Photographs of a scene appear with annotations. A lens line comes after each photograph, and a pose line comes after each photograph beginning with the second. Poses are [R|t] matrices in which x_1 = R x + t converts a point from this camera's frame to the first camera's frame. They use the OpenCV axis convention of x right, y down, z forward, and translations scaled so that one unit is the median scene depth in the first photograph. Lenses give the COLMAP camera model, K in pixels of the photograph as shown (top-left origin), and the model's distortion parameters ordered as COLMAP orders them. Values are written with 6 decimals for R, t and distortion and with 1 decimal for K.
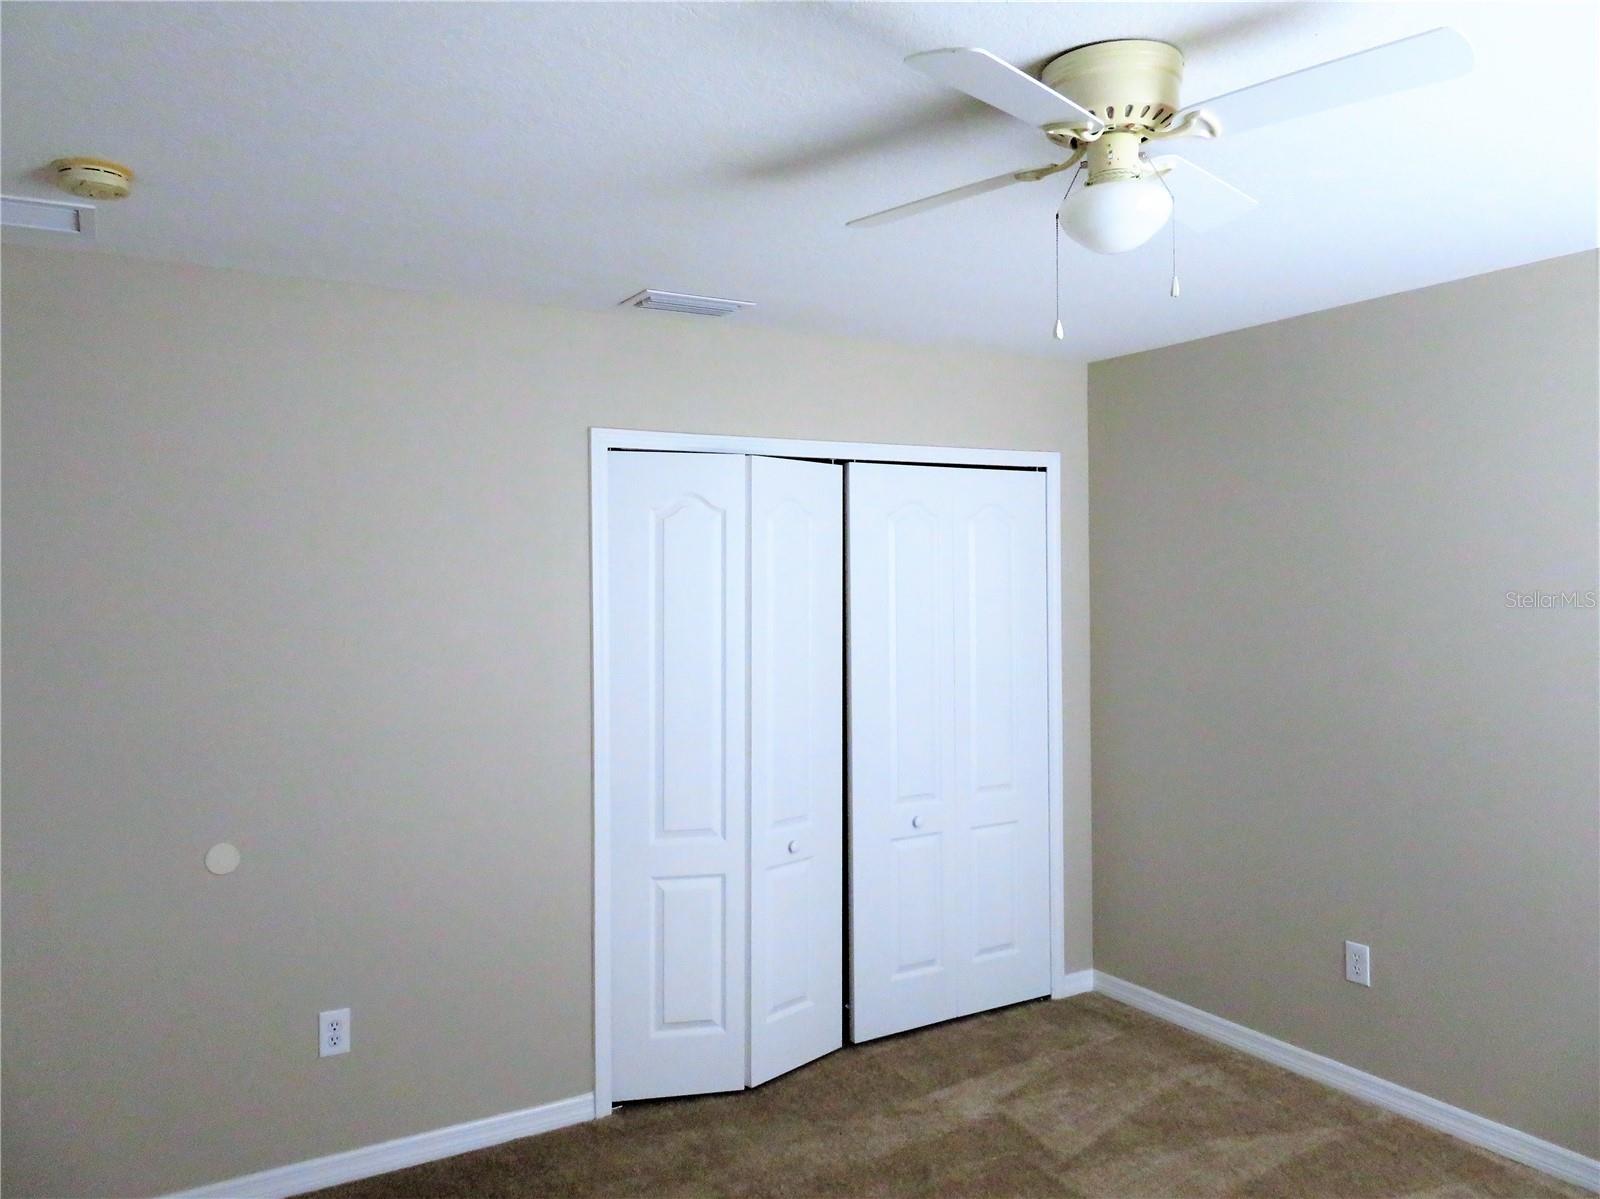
lens RADIAL K [[1173.8, 0, 800.0], [0, 1173.8, 599.5], [0, 0, 1]] dist [-0.003615, -0.004589]
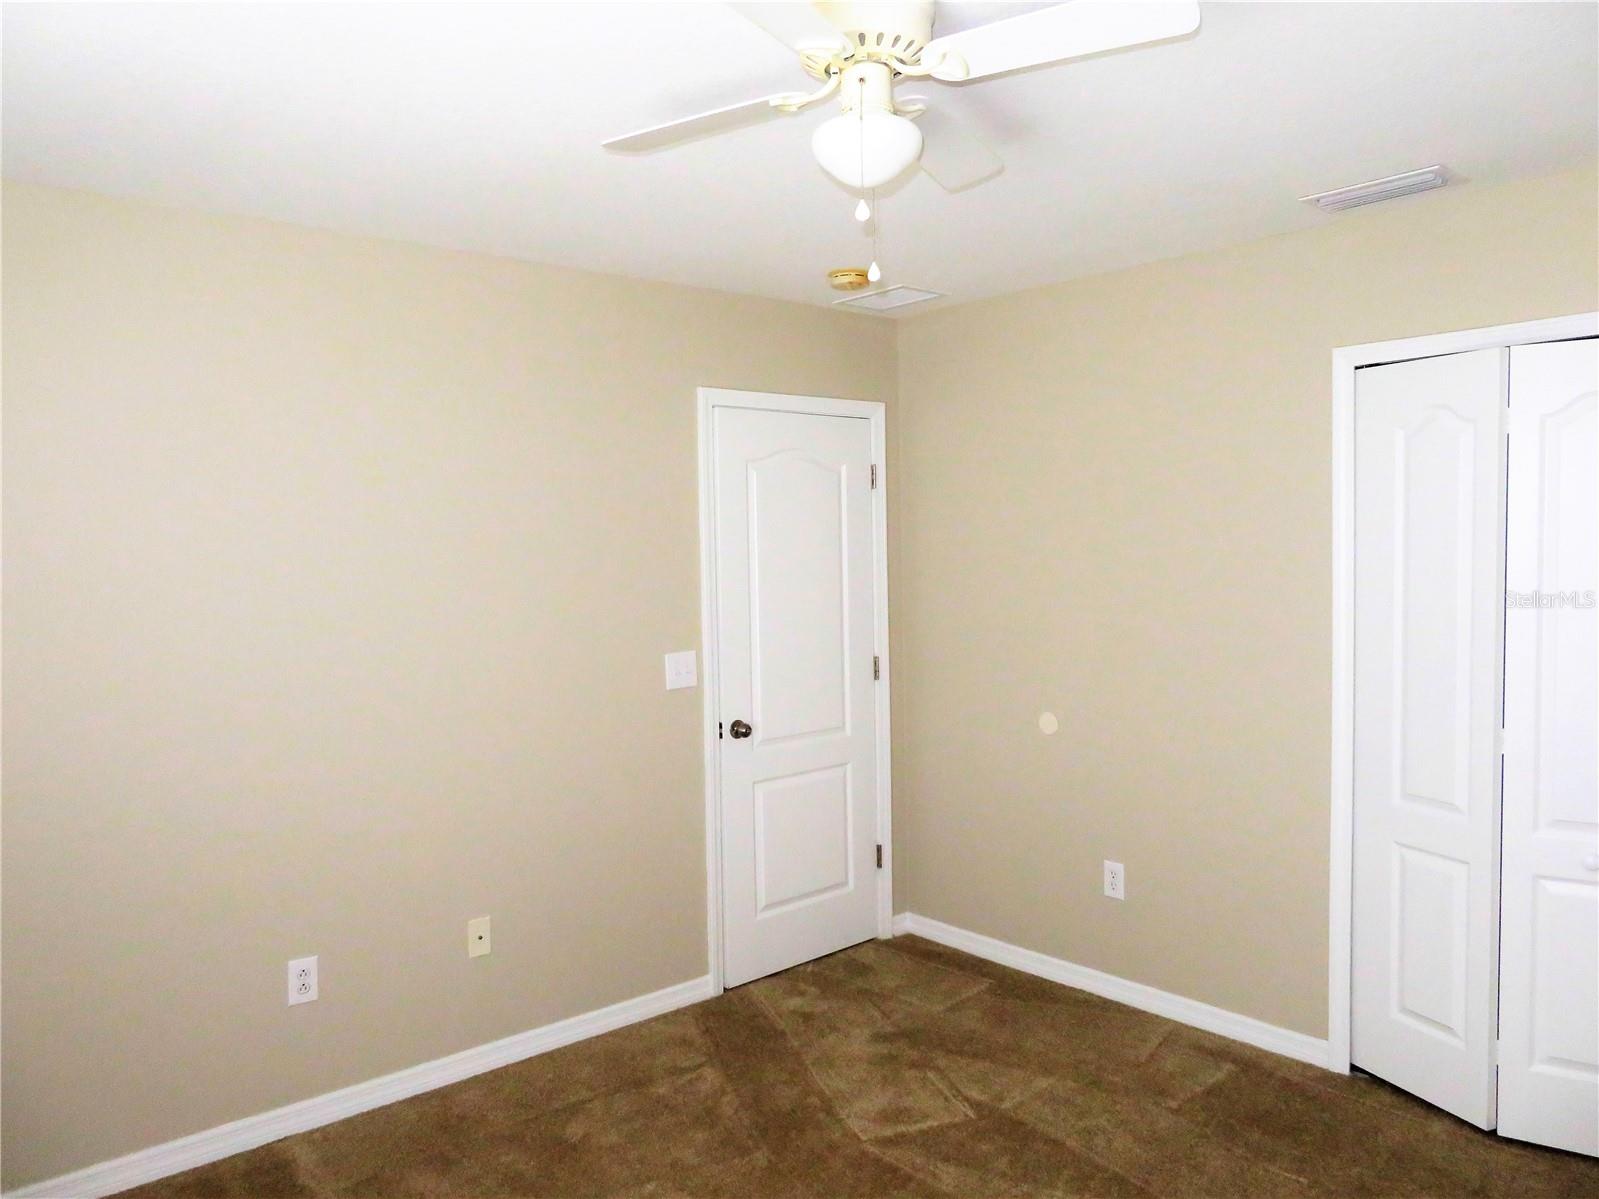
lens RADIAL K [[1173.0, 0, 799.5], [0, 1173.0, 599.5], [0, 0, 1]] dist [-0.003615, -0.004589]
pose [[0.199105, 0.062058, -0.978011, 0.656663], [0.001320, 0.997975, 0.063593, -0.004906], [0.979977, -0.013953, 0.198620, 0.387717]]
